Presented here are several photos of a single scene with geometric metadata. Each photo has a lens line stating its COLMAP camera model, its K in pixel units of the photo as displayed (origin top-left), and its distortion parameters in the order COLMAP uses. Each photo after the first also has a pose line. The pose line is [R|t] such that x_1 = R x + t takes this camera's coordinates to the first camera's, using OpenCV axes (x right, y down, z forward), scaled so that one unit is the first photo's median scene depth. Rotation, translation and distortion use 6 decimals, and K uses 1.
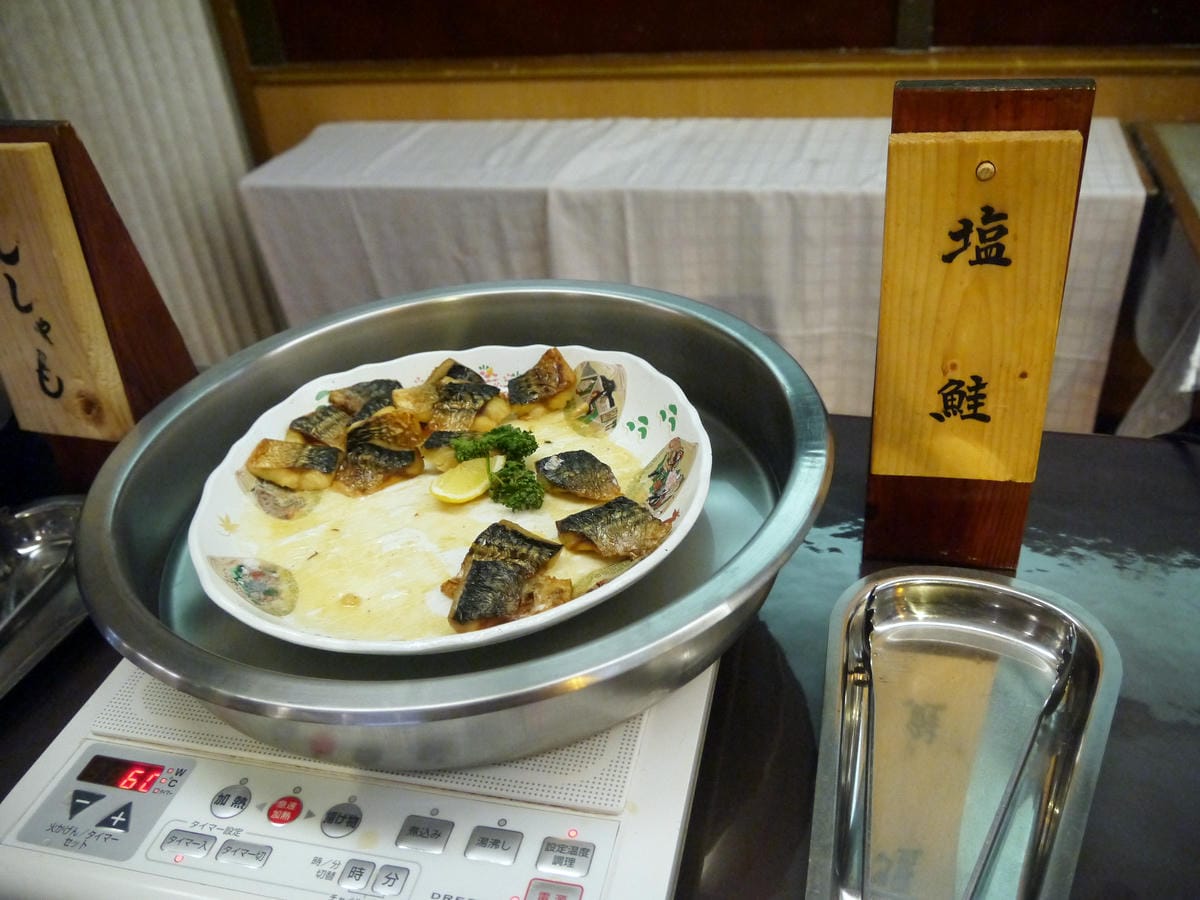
lens RADIAL K [[1006.6, 0, 604.7], [0, 1006.6, 446.1], [0, 0, 1]] dist [-0.052355, 0.032129]
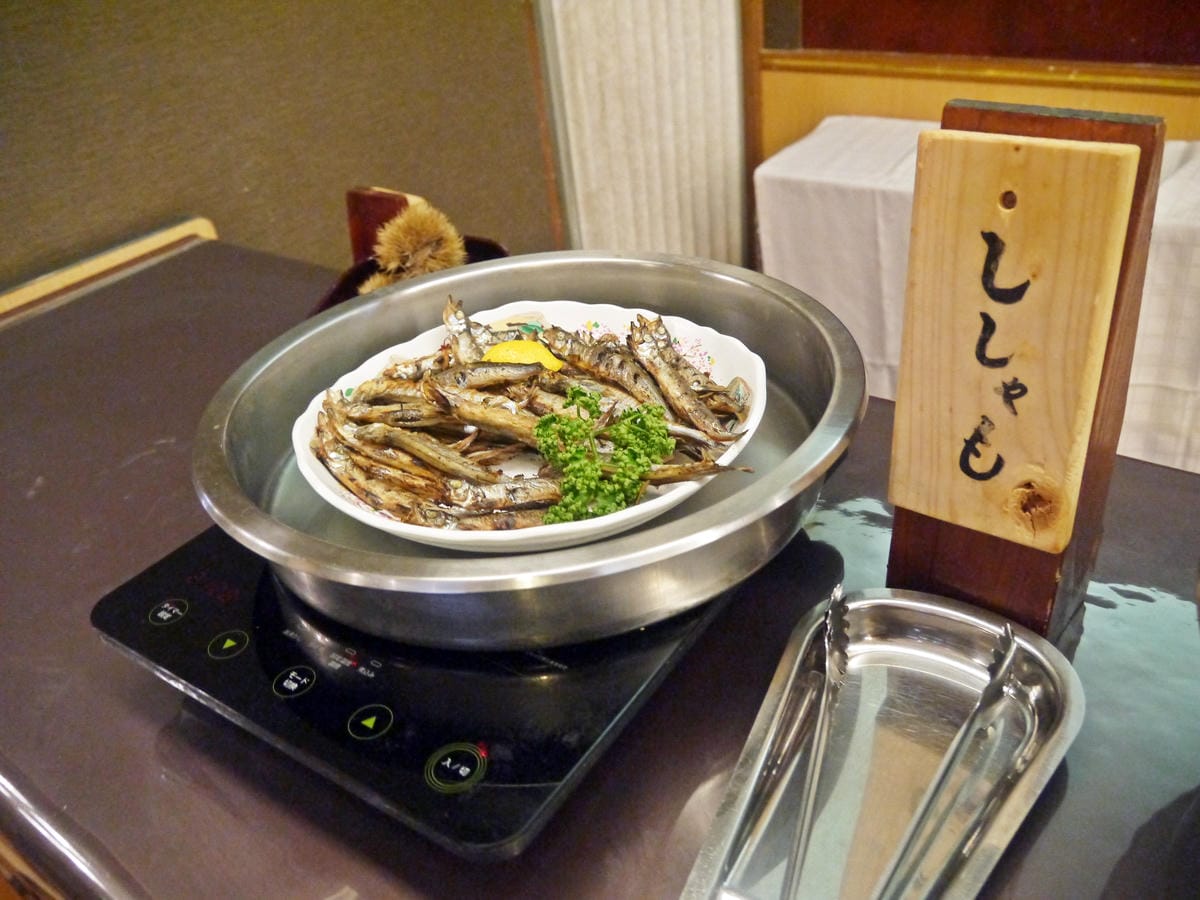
lens RADIAL K [[1006.6, 0, 604.7], [0, 1006.6, 446.1], [0, 0, 1]] dist [-0.052355, 0.032129]
pose [[0.943783, 0.170607, -0.283137, -0.602442], [-0.168777, 0.985166, 0.031034, -0.048630], [0.284231, 0.018498, 0.958577, 0.195393]]
